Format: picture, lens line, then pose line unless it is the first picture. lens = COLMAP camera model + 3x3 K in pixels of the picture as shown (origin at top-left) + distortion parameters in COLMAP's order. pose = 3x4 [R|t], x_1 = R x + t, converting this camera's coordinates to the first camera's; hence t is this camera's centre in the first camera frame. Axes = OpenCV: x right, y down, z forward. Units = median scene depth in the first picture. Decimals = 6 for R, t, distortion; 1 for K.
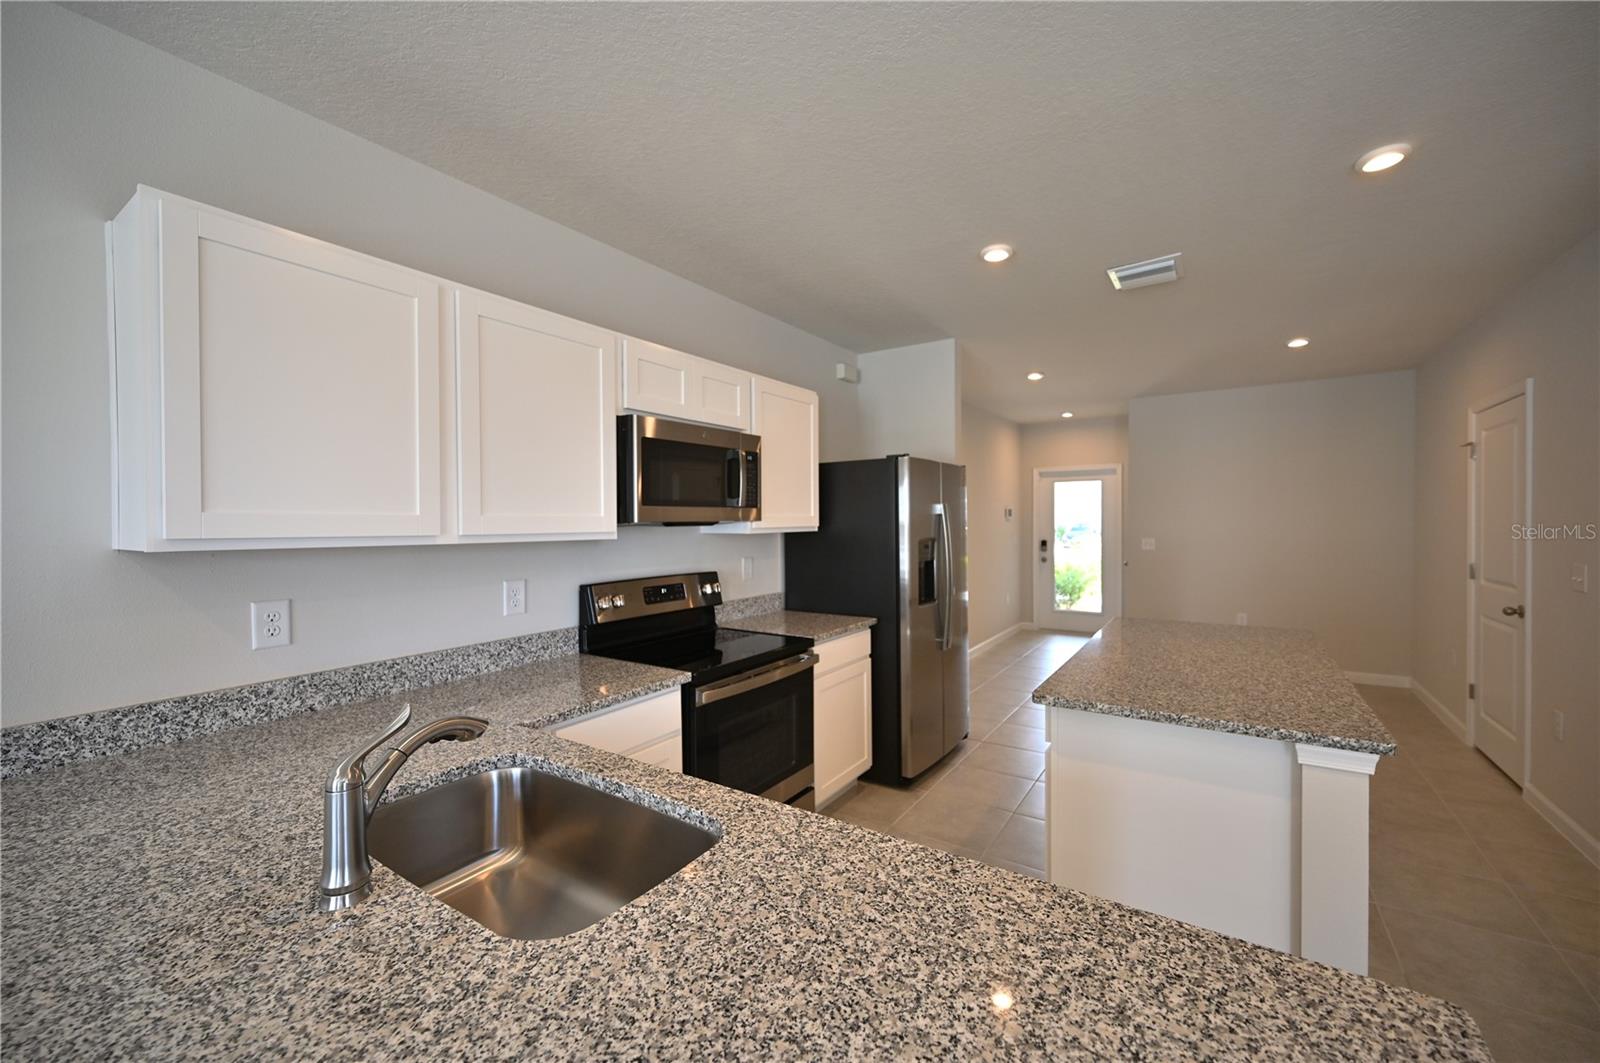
lens RADIAL K [[631.9, 0, 808.4], [0, 631.9, 530.1], [0, 0, 1]] dist [-0.000338, -0.000017]
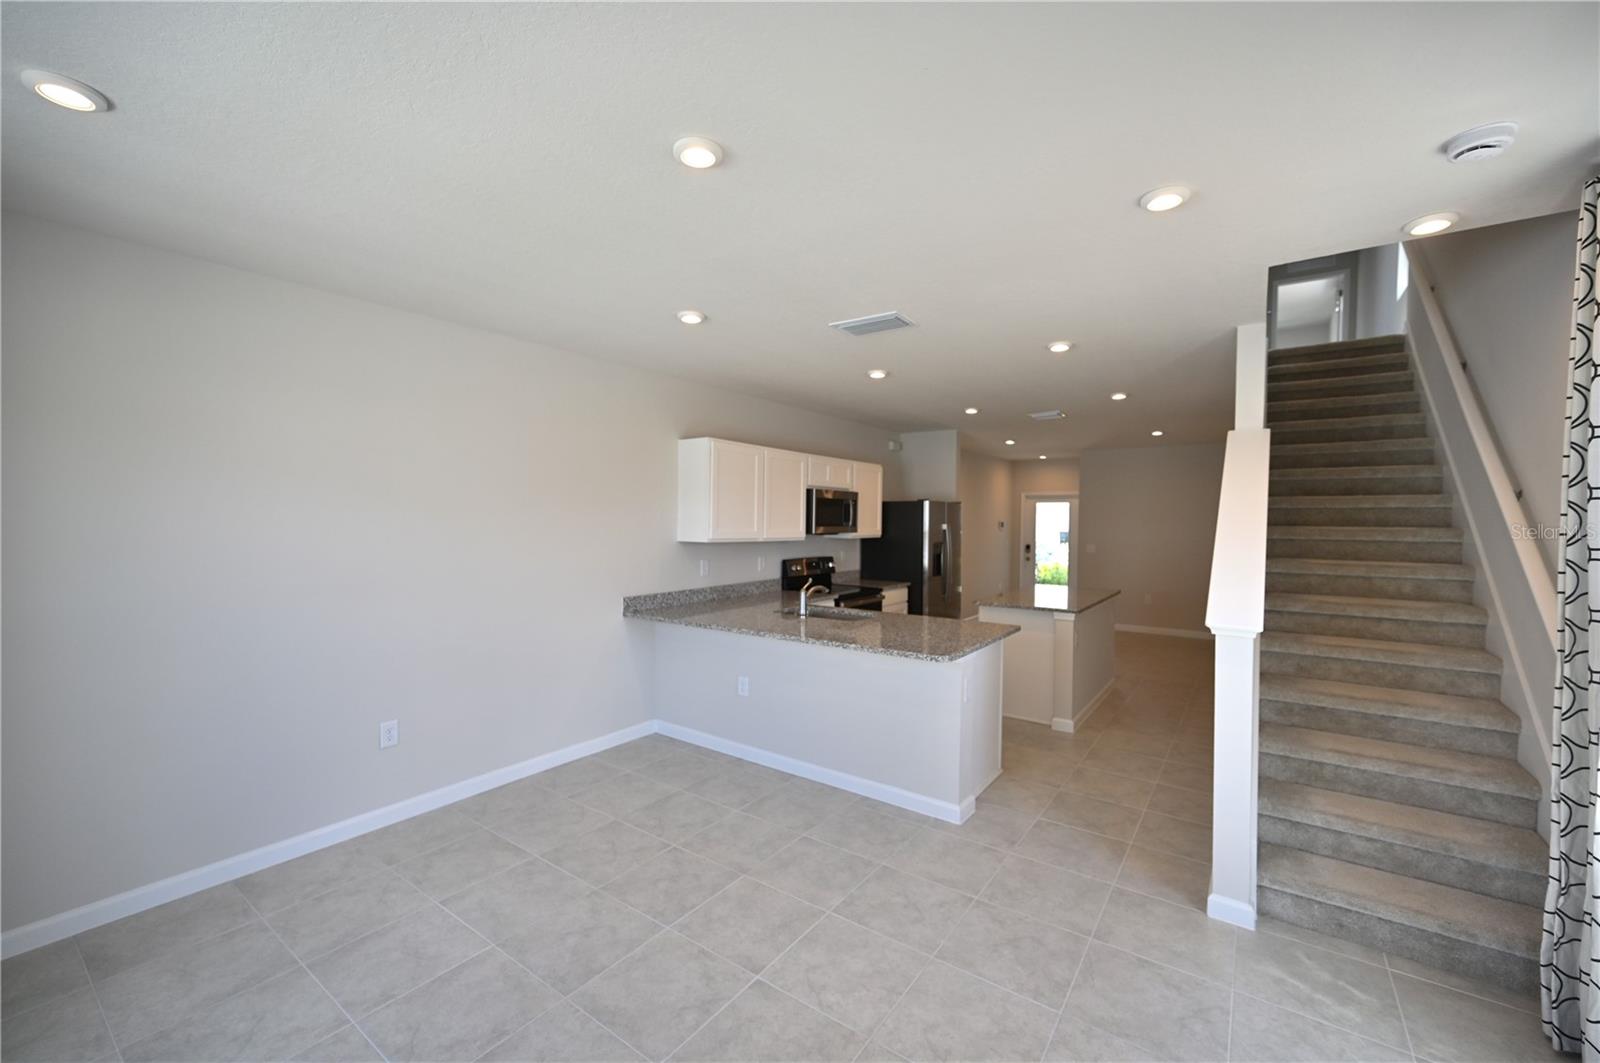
lens RADIAL K [[637.5, 0, 803.4], [0, 637.5, 532.1], [0, 0, 1]] dist [-0.002067, -0.000242]
pose [[0.999011, 0.018899, -0.040236, -0.166415], [-0.018772, 0.999818, 0.003521, -0.019800], [0.040295, -0.002762, 0.999184, -1.108655]]
